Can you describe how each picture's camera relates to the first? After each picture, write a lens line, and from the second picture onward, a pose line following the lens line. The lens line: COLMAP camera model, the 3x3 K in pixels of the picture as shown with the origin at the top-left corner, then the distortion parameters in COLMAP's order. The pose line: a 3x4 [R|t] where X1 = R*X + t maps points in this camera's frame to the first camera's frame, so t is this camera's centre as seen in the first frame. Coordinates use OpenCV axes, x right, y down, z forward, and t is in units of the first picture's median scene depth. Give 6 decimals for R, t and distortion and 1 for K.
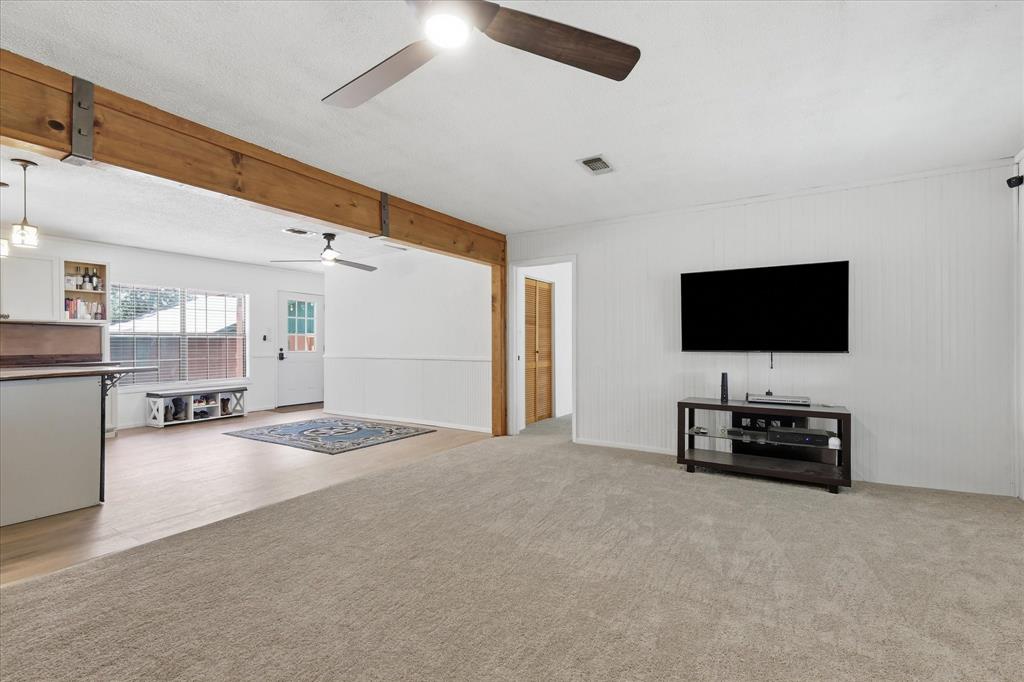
lens RADIAL K [[455.3, 0, 512.0], [0, 455.3, 341.0], [0, 0, 1]] dist [-0.000013, 0.000000]
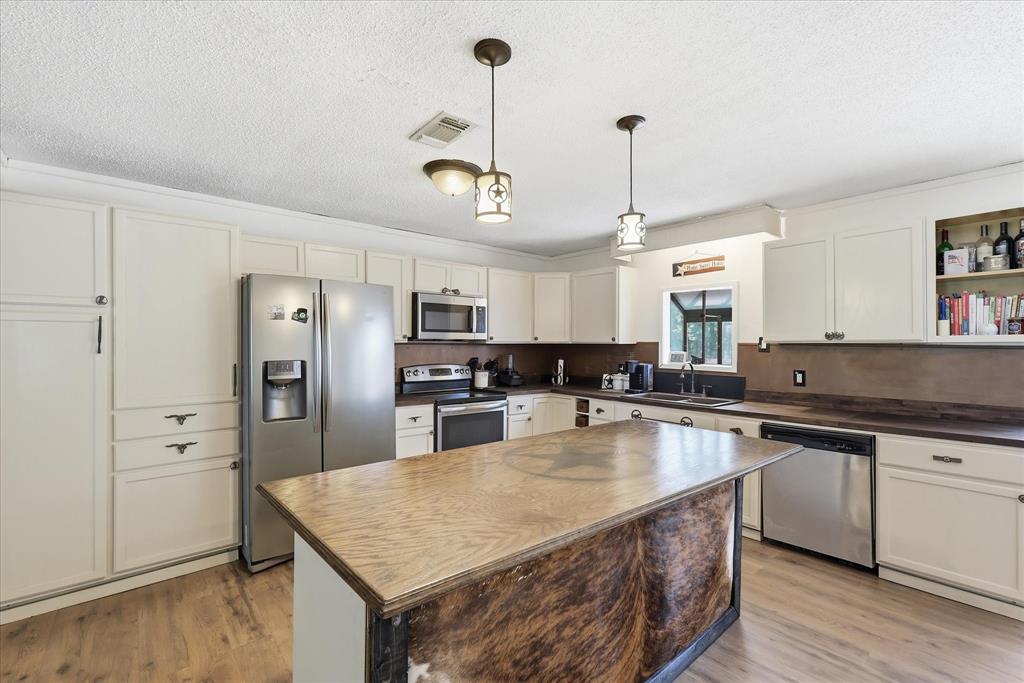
lens RADIAL K [[455.3, 0, 512.0], [0, 455.3, 341.5], [0, 0, 1]] dist [-0.000013, 0.000000]
pose [[-0.290891, -0.002060, -0.956754, -0.353132], [0.002589, 0.999992, -0.002941, -0.040683], [0.956753, -0.003332, -0.290883, 0.678151]]
